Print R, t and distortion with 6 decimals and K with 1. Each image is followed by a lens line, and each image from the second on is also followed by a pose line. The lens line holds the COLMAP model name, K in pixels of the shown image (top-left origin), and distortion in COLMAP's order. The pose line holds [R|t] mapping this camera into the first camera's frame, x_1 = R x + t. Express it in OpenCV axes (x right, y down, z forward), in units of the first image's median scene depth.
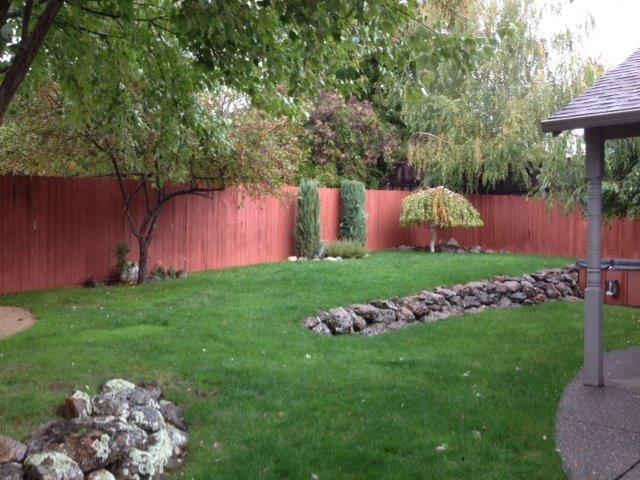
lens RADIAL K [[603.8, 0, 320.0], [0, 603.8, 240.0], [0, 0, 1]] dist [0.172592, -0.409308]
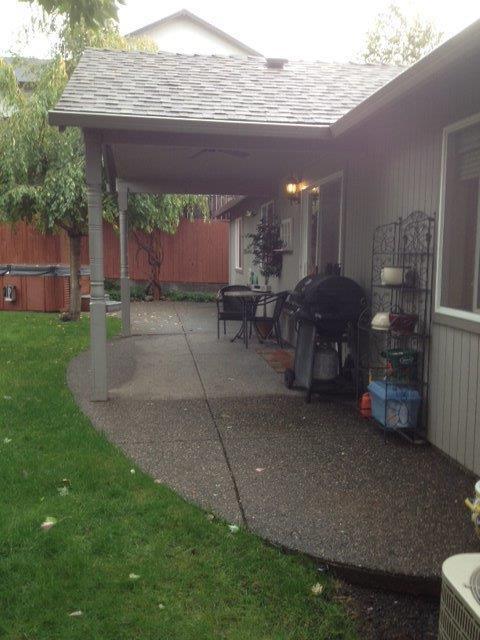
lens RADIAL K [[603.8, 0, 240.0], [0, 603.8, 320.0], [0, 0, 1]] dist [0.172592, -0.409308]
pose [[0.622943, -0.088824, 0.777208, -0.068122], [-0.010960, 0.992444, 0.122207, -0.005214], [-0.782190, -0.084646, 0.617263, 0.099577]]
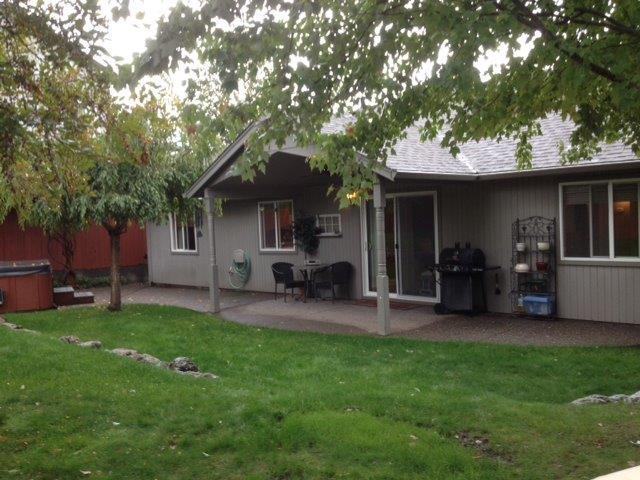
lens RADIAL K [[603.8, 0, 320.0], [0, 603.8, 240.0], [0, 0, 1]] dist [0.172592, -0.409308]
pose [[0.029515, -0.051089, 0.998258, -0.484318], [0.036686, 0.998076, 0.049995, -0.041932], [-0.998891, 0.035146, 0.031332, 0.467482]]
